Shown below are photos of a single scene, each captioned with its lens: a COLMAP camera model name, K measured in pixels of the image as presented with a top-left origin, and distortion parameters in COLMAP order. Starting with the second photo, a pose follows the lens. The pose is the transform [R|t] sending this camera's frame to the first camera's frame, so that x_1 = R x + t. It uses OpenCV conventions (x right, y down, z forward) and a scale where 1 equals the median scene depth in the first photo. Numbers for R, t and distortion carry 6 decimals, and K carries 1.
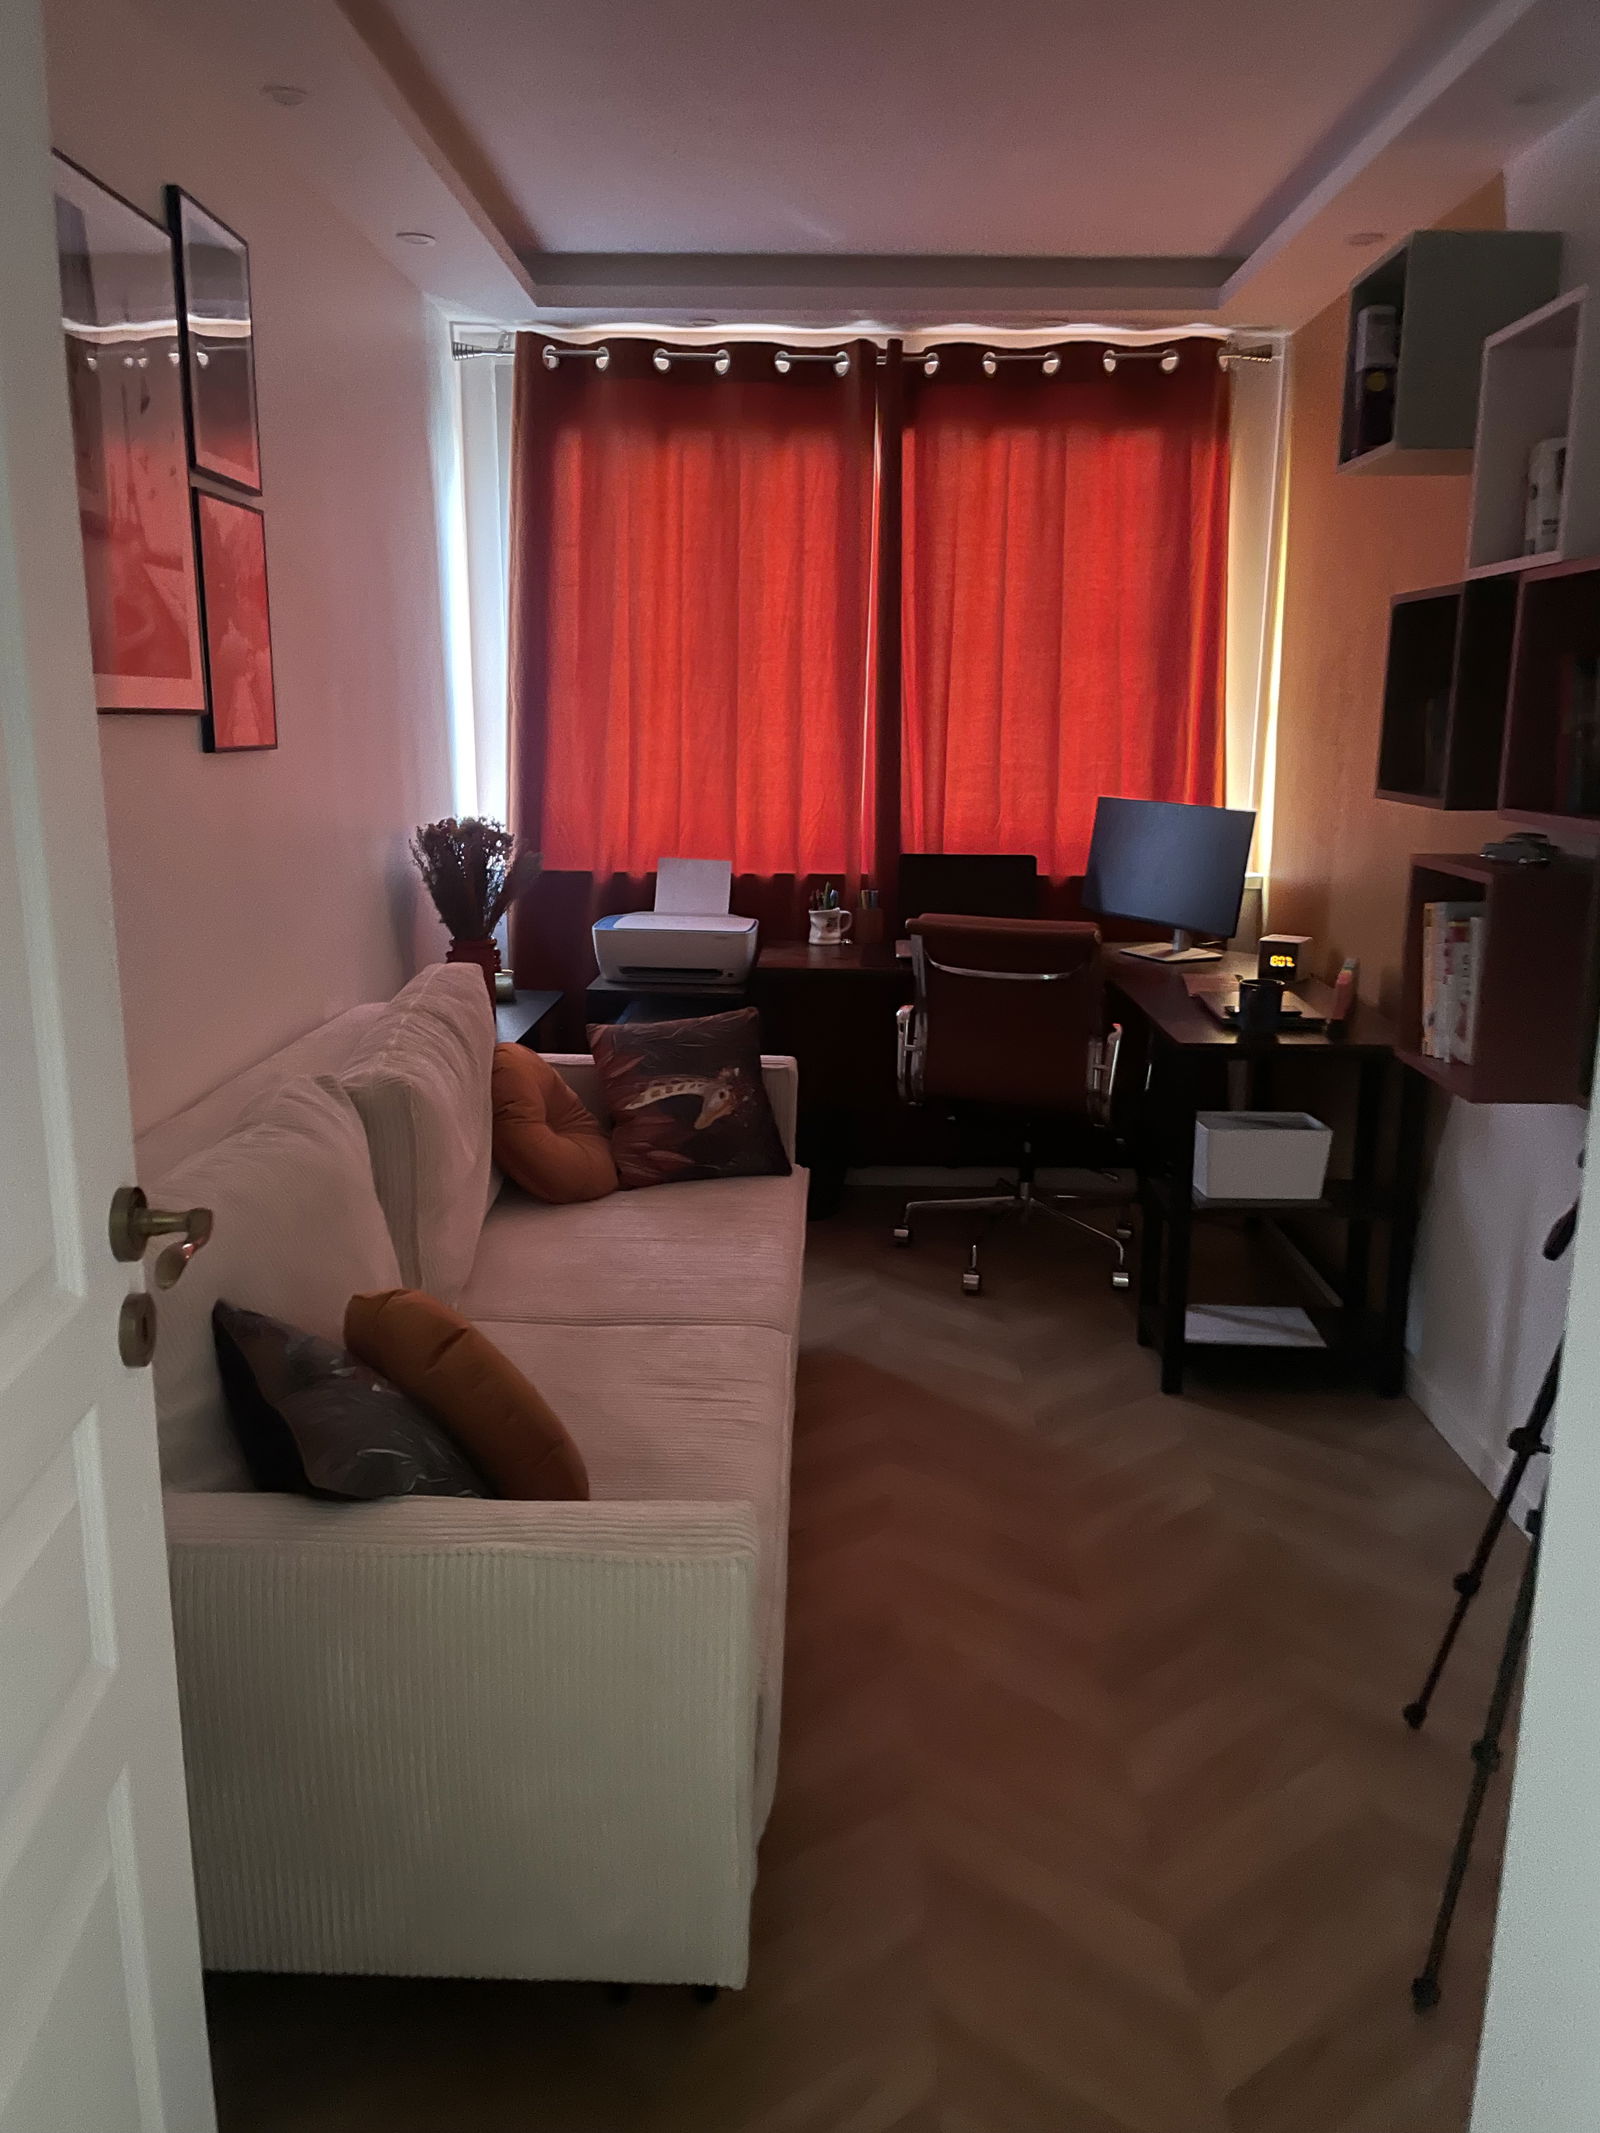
lens RADIAL K [[1637.7, 0, 800.0], [0, 1637.7, 1066.5], [0, 0, 1]] dist [0.110593, -0.200028]
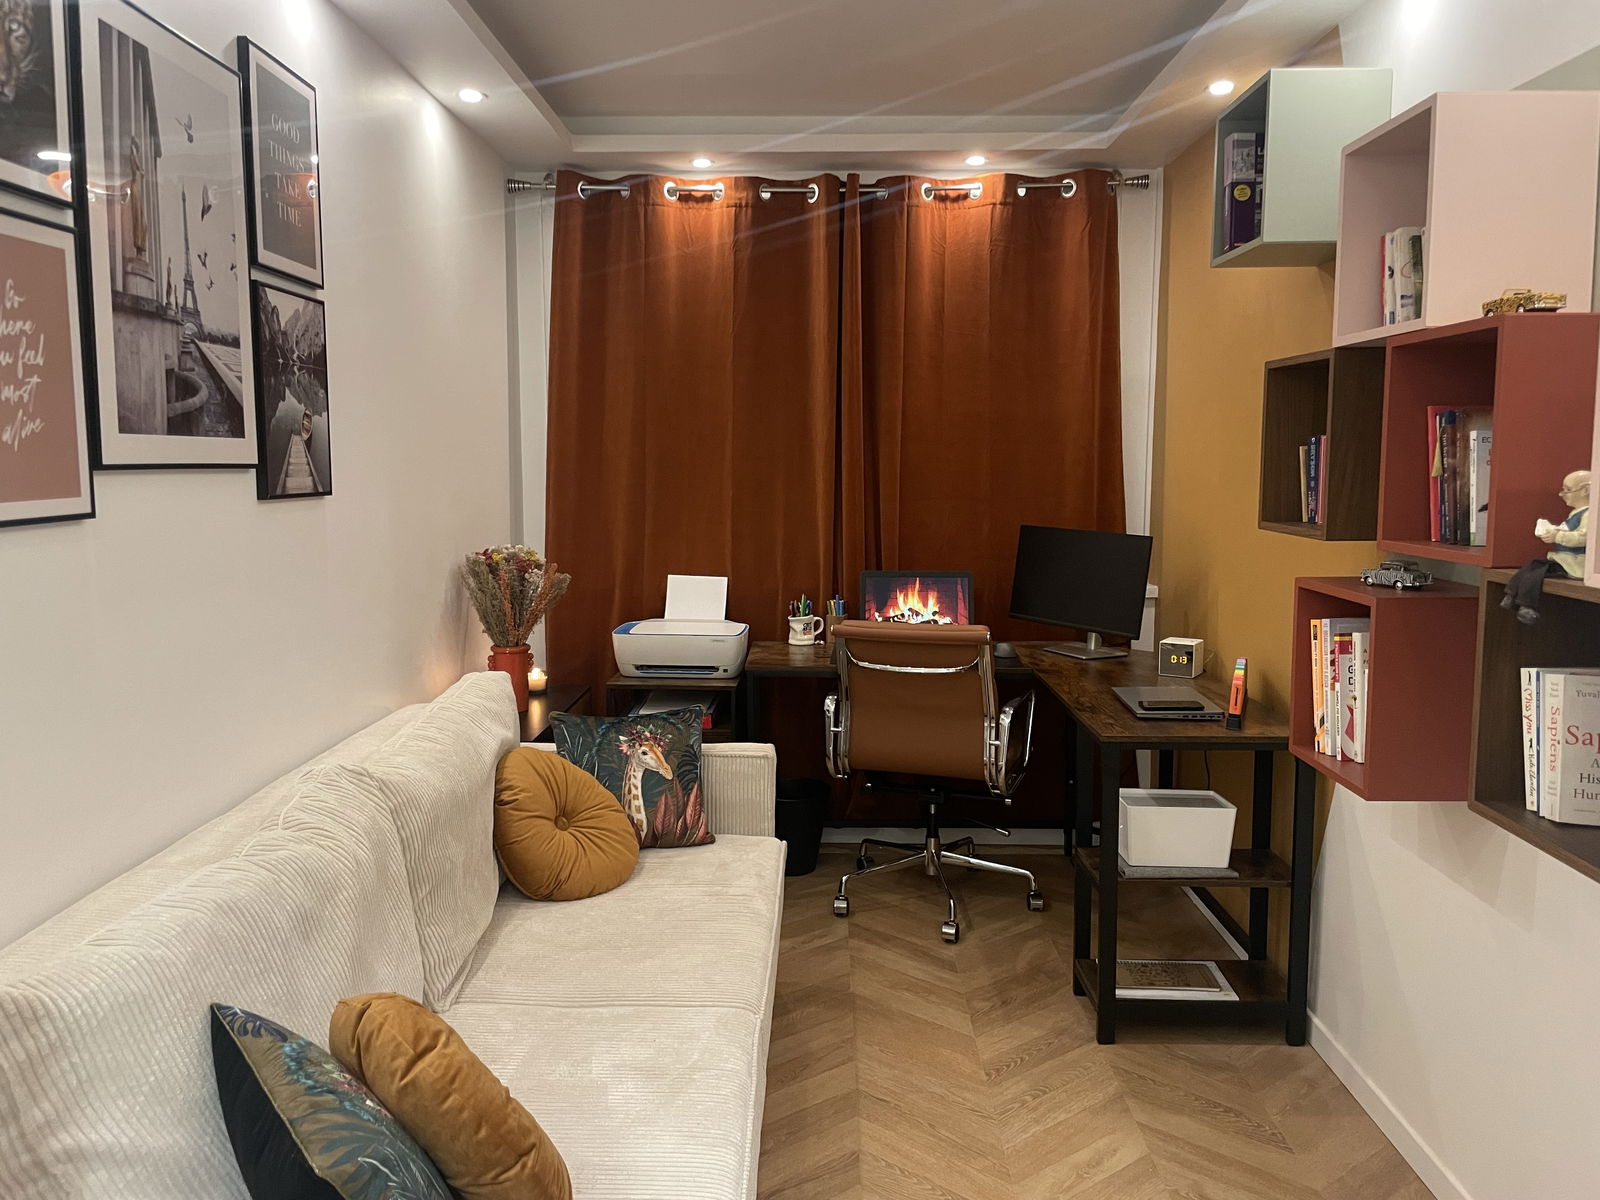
lens RADIAL K [[1228.4, 0, 798.0], [0, 1228.4, 567.7], [0, 0, 1]] dist [0.110593, -0.200028]
pose [[0.999964, -0.007960, -0.002881, 0.021478], [0.007552, 0.992600, -0.121192, -0.029258], [0.003824, 0.121166, 0.992625, 0.123424]]
